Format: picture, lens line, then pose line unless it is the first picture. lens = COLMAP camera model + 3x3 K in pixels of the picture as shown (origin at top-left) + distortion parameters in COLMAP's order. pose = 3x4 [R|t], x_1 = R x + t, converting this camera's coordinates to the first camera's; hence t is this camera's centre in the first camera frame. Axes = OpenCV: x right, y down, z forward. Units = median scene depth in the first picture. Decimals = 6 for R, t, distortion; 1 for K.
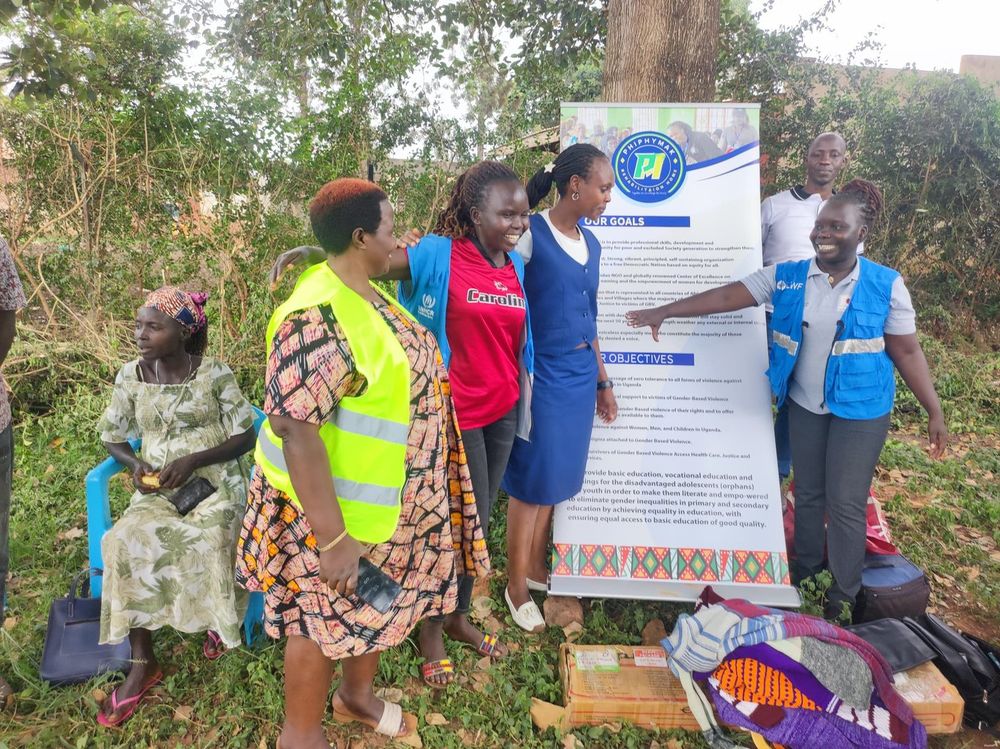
lens RADIAL K [[759.3, 0, 491.6], [0, 759.3, 363.9], [0, 0, 1]] dist [0.064000, -0.046600]
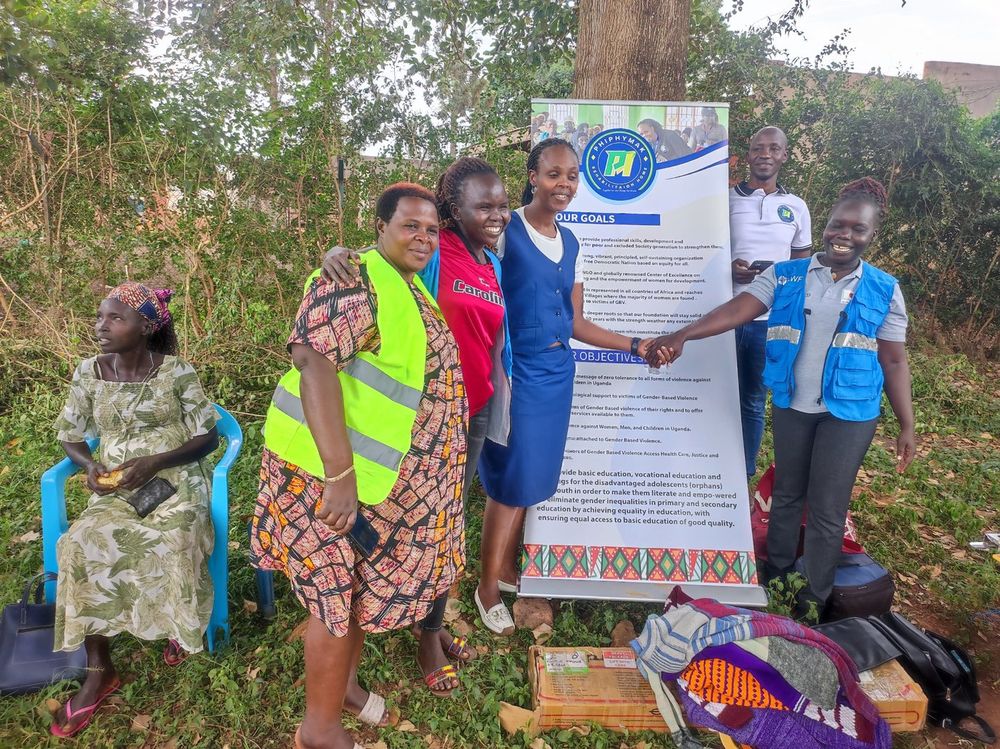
lens RADIAL K [[759.3, 0, 496.6], [0, 759.3, 363.3], [0, 0, 1]] dist [0.064000, -0.046600]
pose [[0.999143, 0.002102, 0.041337, 0.005538], [-0.002127, 0.999998, 0.000559, 0.000671], [-0.041336, -0.000646, 0.999145, 0.013998]]
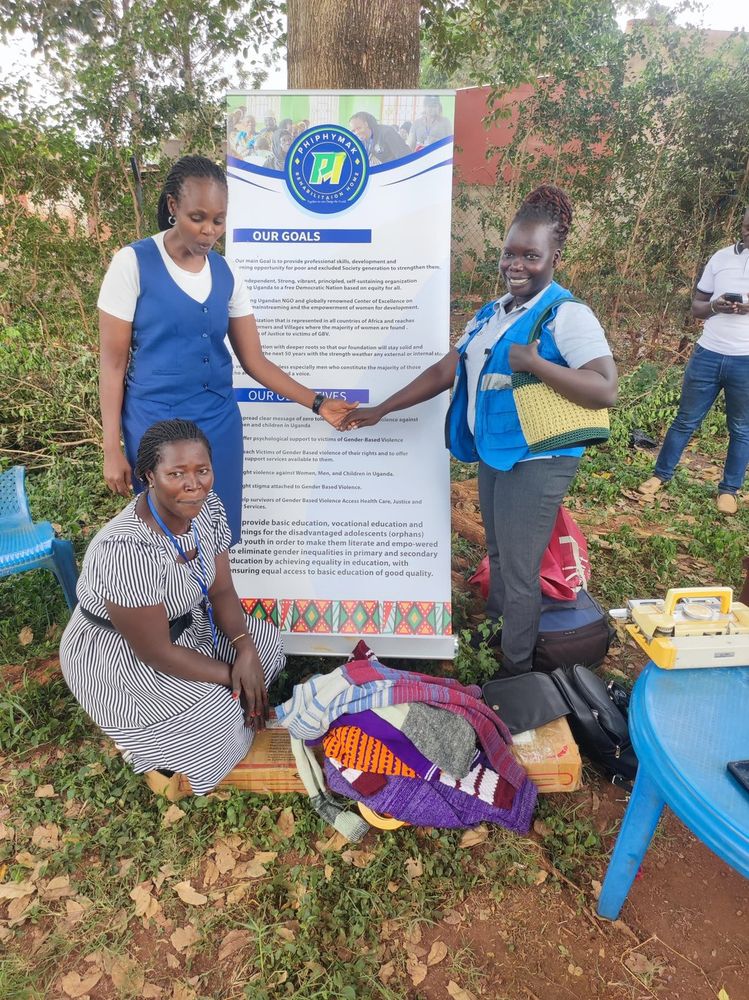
lens RADIAL K [[759.3, 0, 374.4], [0, 759.3, 497.6], [0, 0, 1]] dist [0.064000, -0.046600]
pose [[0.999672, -0.022829, 0.011567, 0.240739], [0.020520, 0.985097, 0.170772, -0.038731], [-0.015293, -0.170479, 0.985243, 0.079266]]
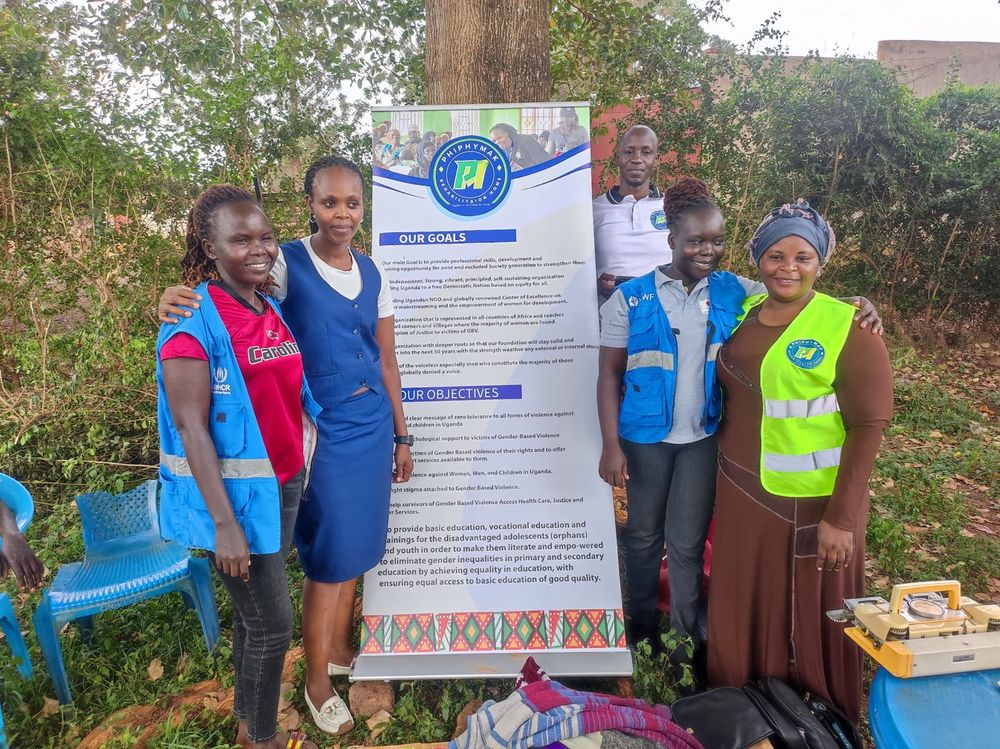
lens RADIAL K [[759.3, 0, 492.4], [0, 759.3, 364.6], [0, 0, 1]] dist [0.064000, -0.046600]
pose [[0.997694, -0.053145, 0.042229, 0.182153], [0.053215, 0.998583, -0.000537, -0.035765], [-0.042140, 0.002783, 0.999108, 0.110242]]
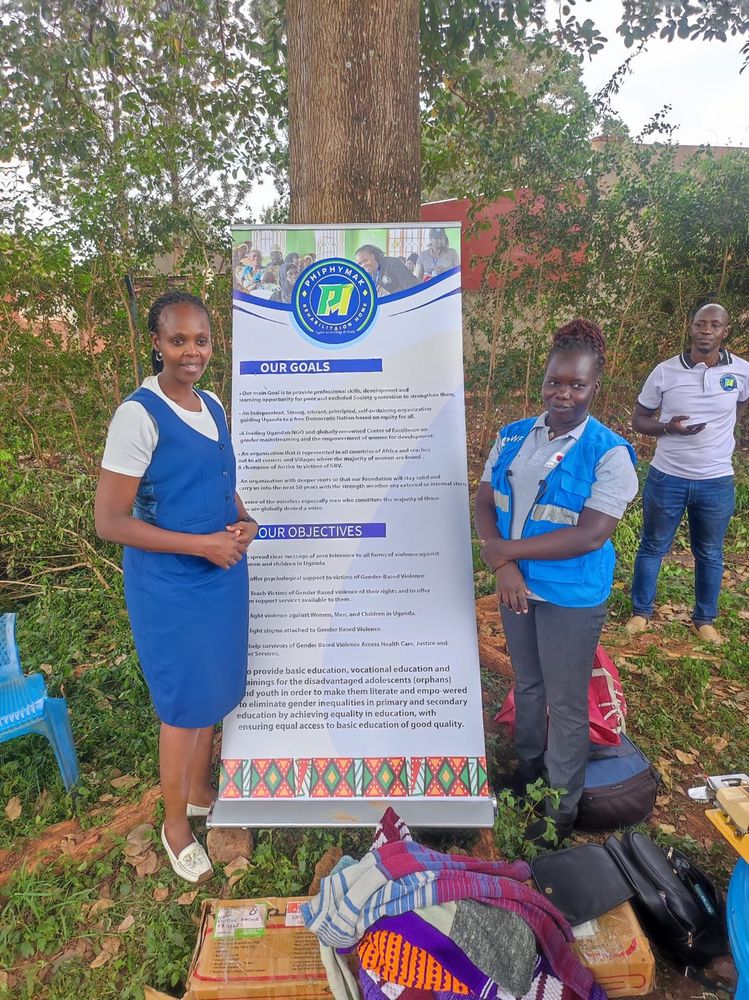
lens RADIAL K [[759.3, 0, 373.3], [0, 759.3, 491.5], [0, 0, 1]] dist [0.064000, -0.046600]
pose [[0.998140, -0.050591, 0.034004, 0.208727], [0.048808, 0.997487, 0.051357, -0.086845], [-0.036517, -0.049602, 0.998101, 0.137464]]
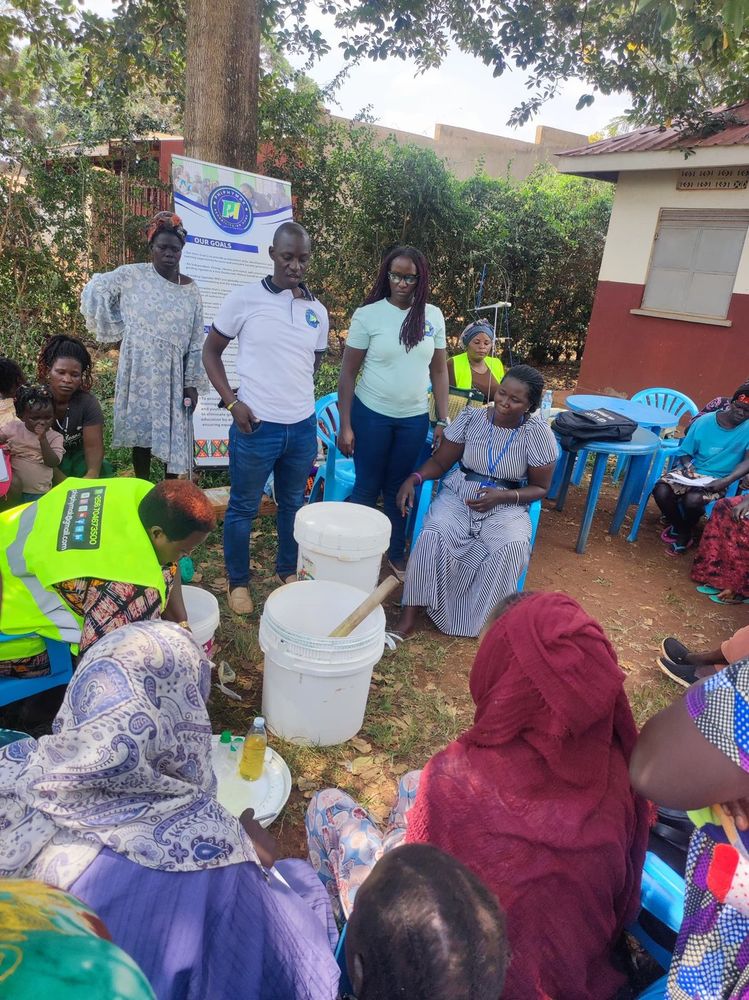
lens RADIAL K [[777.4, 0, 382.9], [0, 777.4, 491.6], [0, 0, 1]] dist [0.073125, -0.013915]
pose [[0.899695, -0.073944, 0.430210, -0.254415], [0.020436, 0.991602, 0.127700, 0.118875], [-0.436040, -0.106099, 0.893651, -0.670530]]
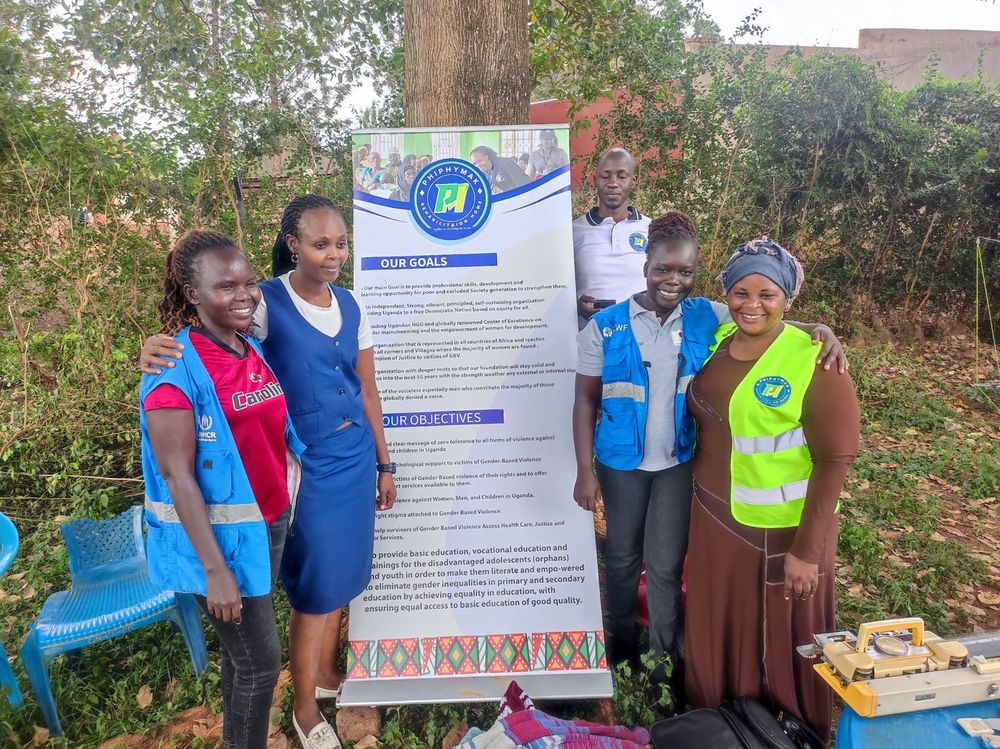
lens RADIAL K [[759.3, 0, 493.0], [0, 759.3, 366.0], [0, 0, 1]] dist [0.064000, -0.046600]
pose [[0.996168, -0.063399, 0.060243, 0.188508], [0.061912, 0.997736, 0.026249, -0.082761], [-0.061770, -0.022419, 0.997839, 0.100128]]
